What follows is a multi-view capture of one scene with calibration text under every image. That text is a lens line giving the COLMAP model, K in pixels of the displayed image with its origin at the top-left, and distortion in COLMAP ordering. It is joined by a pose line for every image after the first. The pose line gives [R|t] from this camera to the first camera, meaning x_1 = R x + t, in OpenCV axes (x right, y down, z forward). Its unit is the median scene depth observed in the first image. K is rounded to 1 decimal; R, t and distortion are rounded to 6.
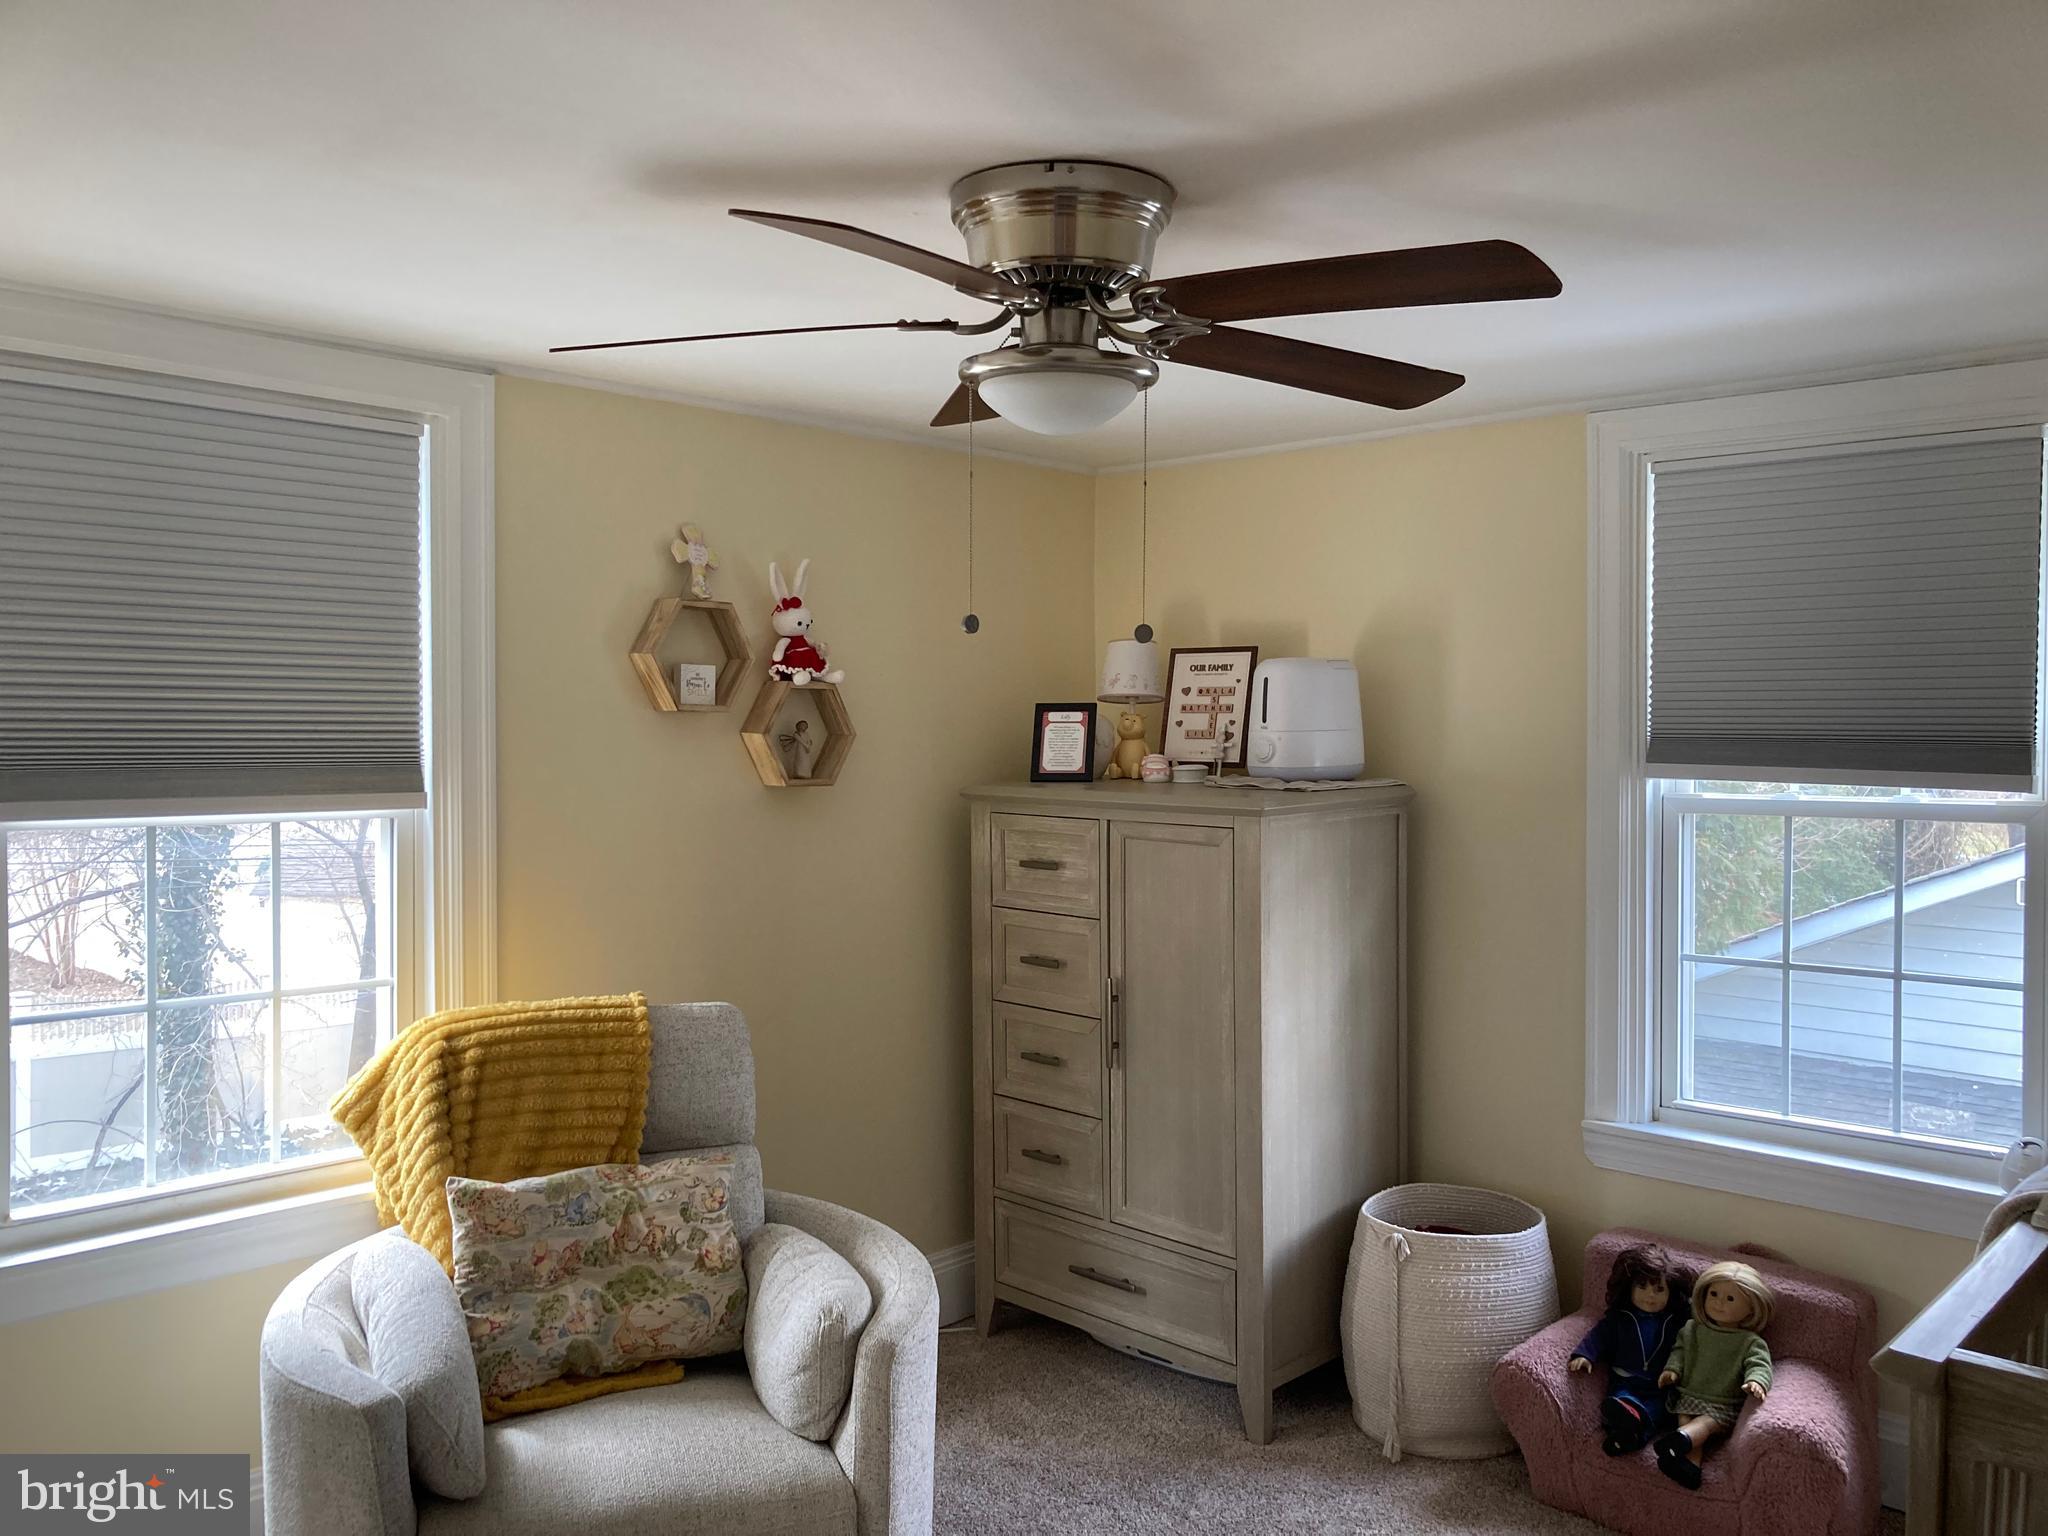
lens RADIAL K [[1662.7, 0, 1034.8], [0, 1662.7, 763.7], [0, 0, 1]] dist [0.049618, -0.045310]
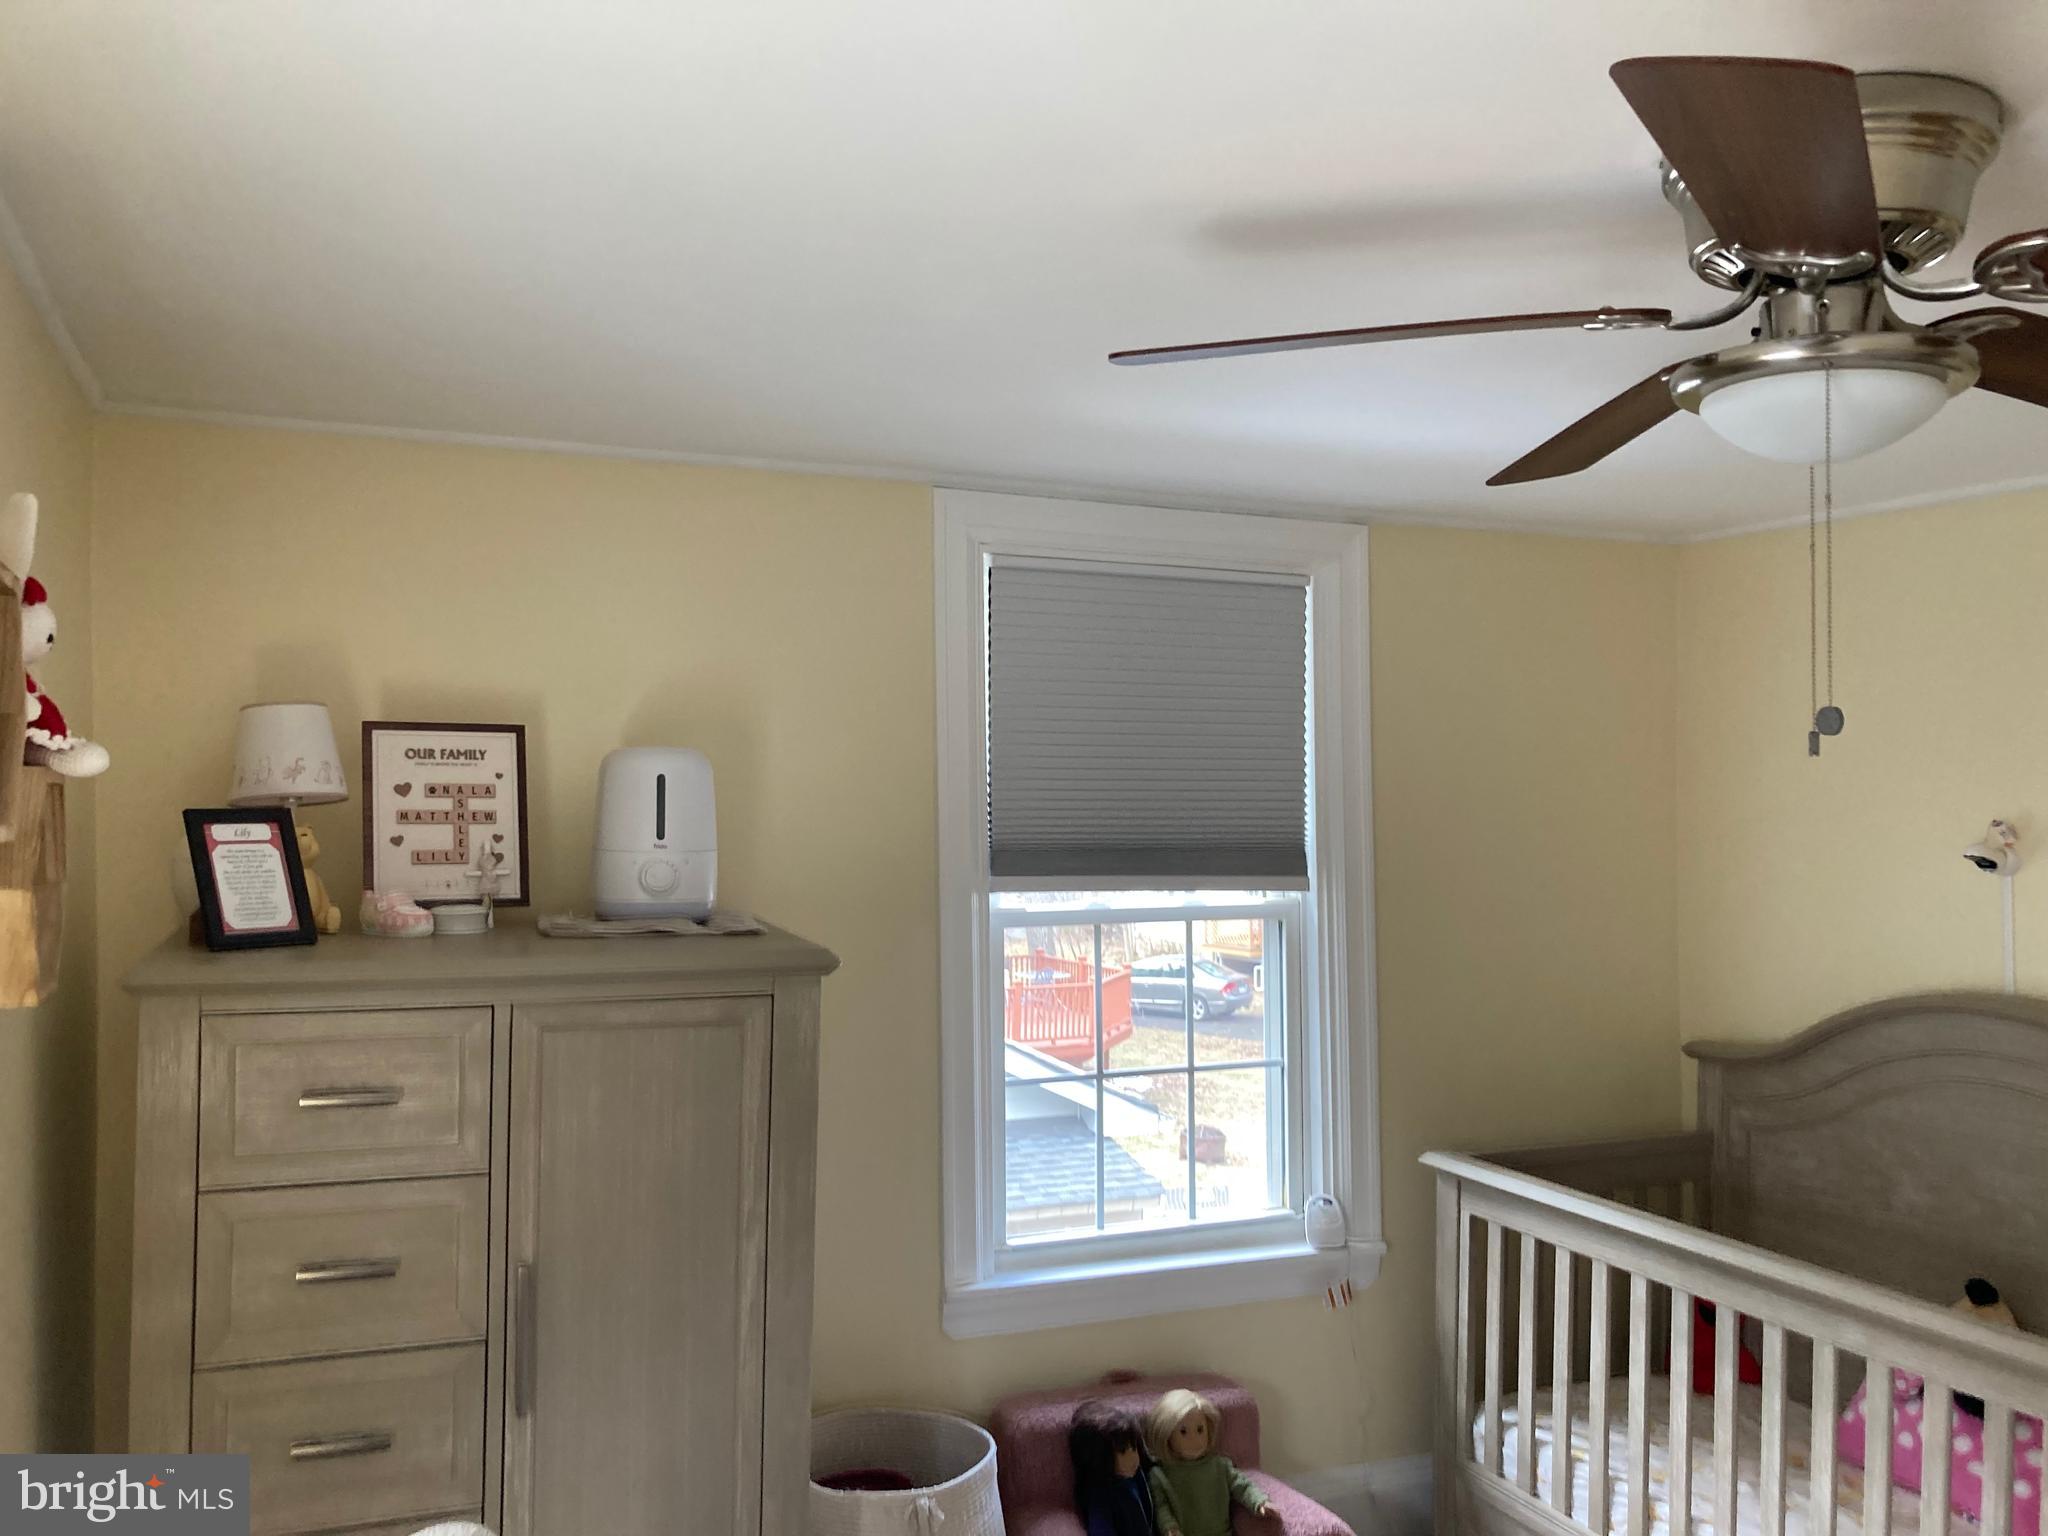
lens RADIAL K [[1662.7, 0, 1034.8], [0, 1662.7, 763.7], [0, 0, 1]] dist [0.049618, -0.045310]
pose [[0.419066, 0.021984, 0.907690, -0.399233], [0.021972, 0.999169, -0.034344, -0.026753], [-0.907690, 0.034336, 0.418234, 0.522975]]
